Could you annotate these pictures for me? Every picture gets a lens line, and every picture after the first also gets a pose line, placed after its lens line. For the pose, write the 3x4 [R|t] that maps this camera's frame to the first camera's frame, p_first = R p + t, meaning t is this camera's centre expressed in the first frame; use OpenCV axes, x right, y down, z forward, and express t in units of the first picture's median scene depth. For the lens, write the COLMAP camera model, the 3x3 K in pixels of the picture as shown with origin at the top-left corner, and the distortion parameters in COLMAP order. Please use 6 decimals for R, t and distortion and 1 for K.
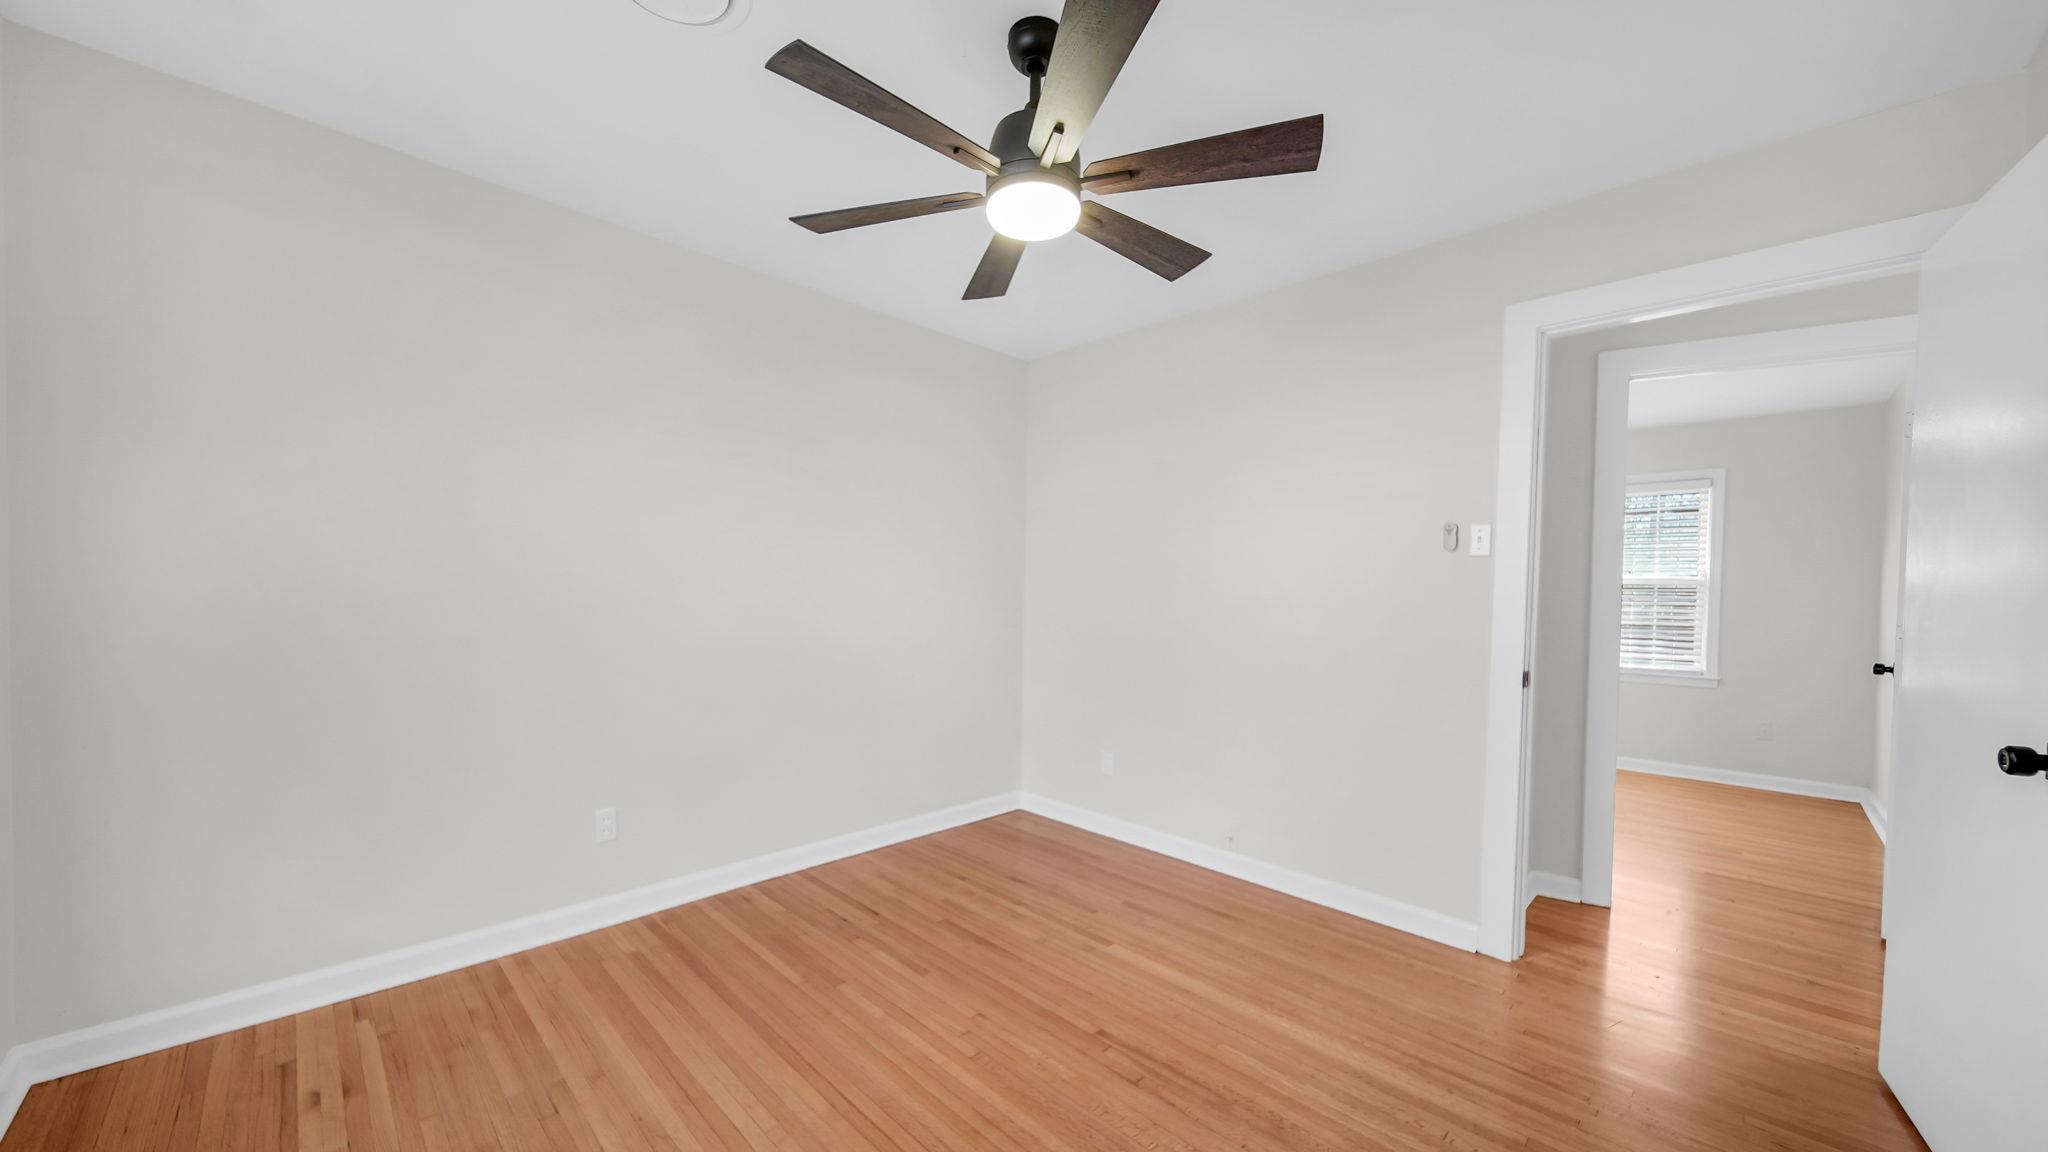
lens RADIAL K [[745.6, 0, 1006.3], [0, 745.6, 584.2], [0, 0, 1]] dist [-0.001523, 0.000140]
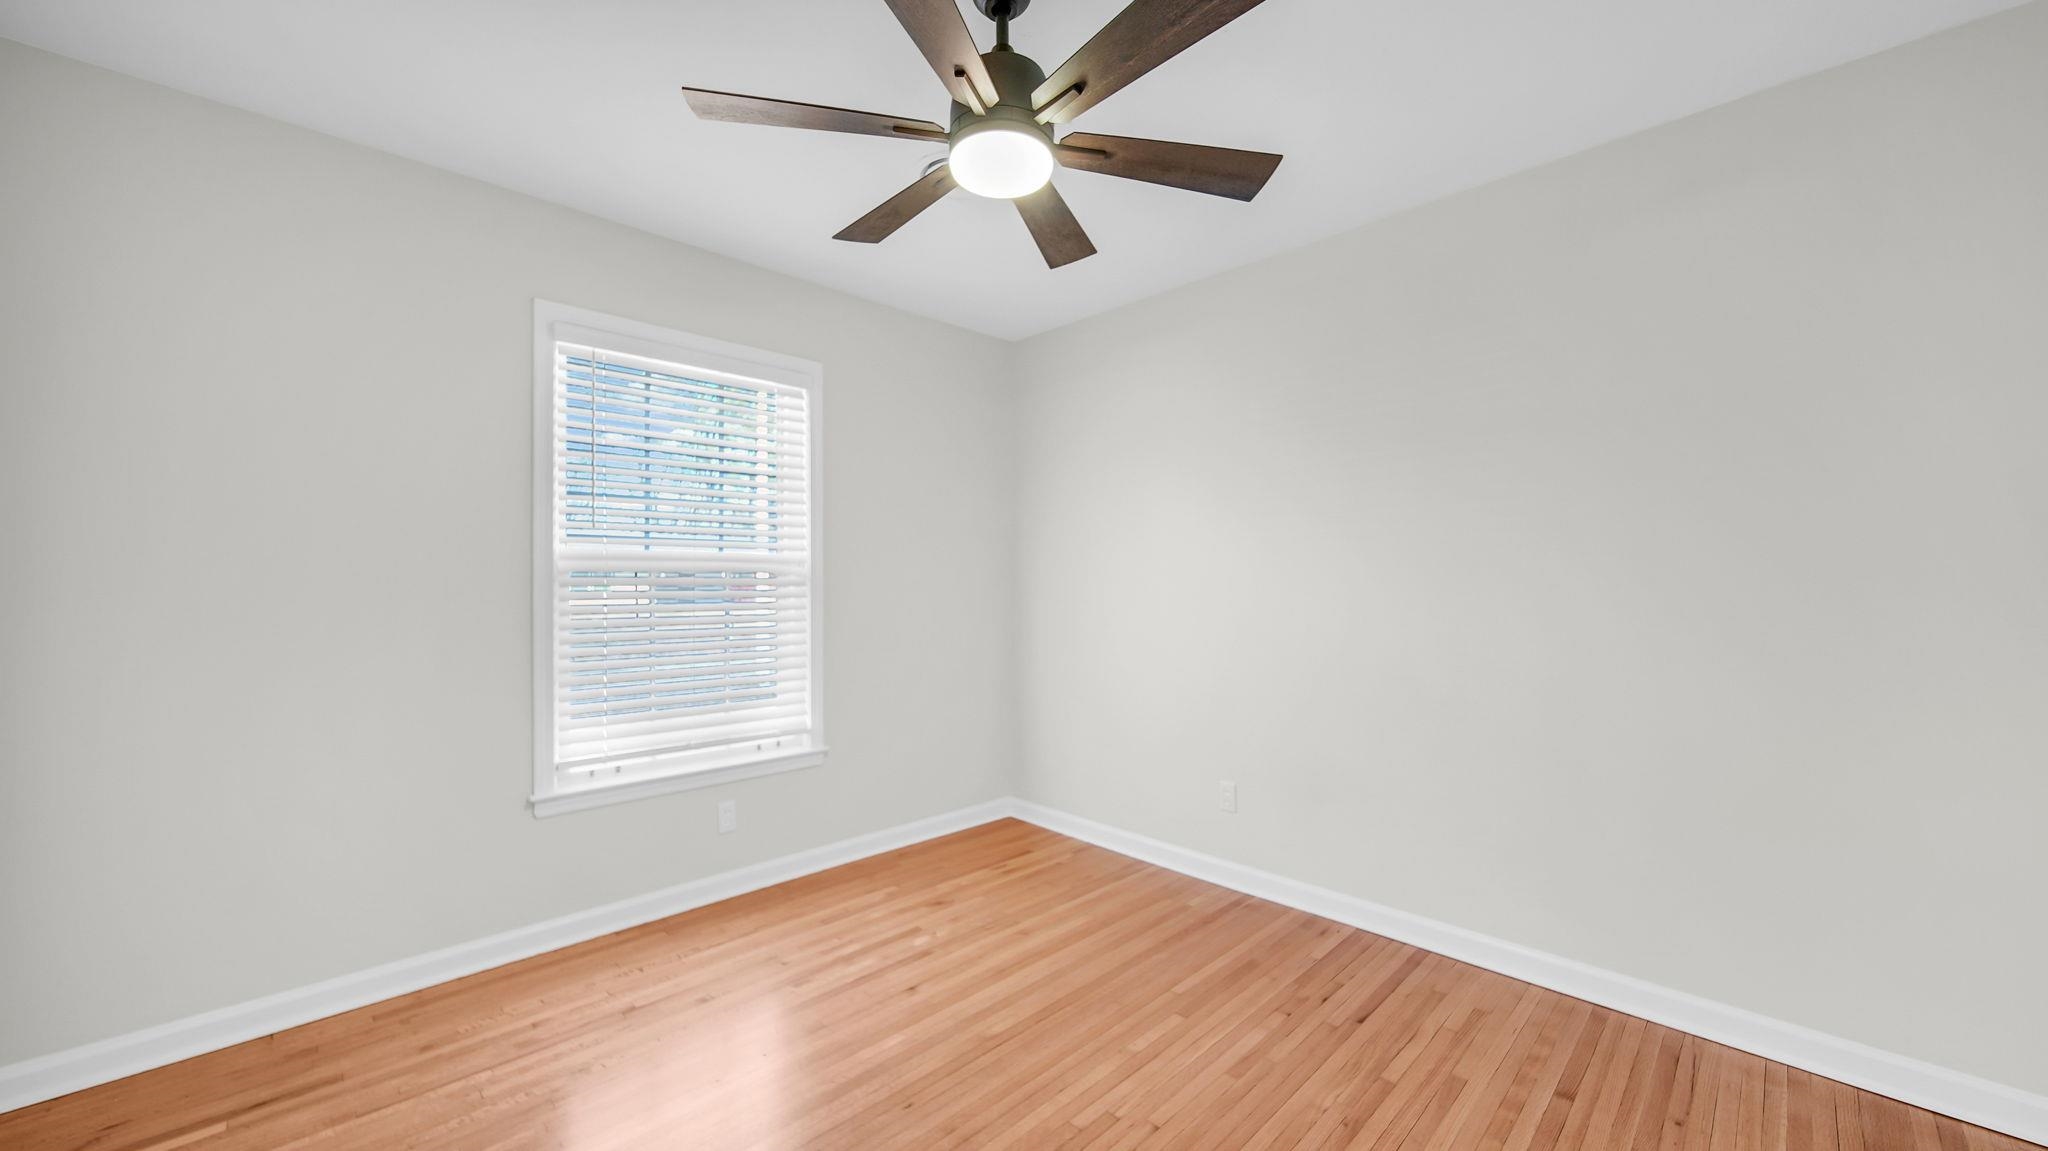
lens RADIAL K [[745.6, 0, 1023.3], [0, 745.6, 582.2], [0, 0, 1]] dist [-0.001523, 0.000140]
pose [[0.014204, -0.007707, -0.999869, 0.777033], [0.004563, 0.999960, -0.007643, -0.001110], [0.999889, -0.004453, 0.014238, 0.862552]]
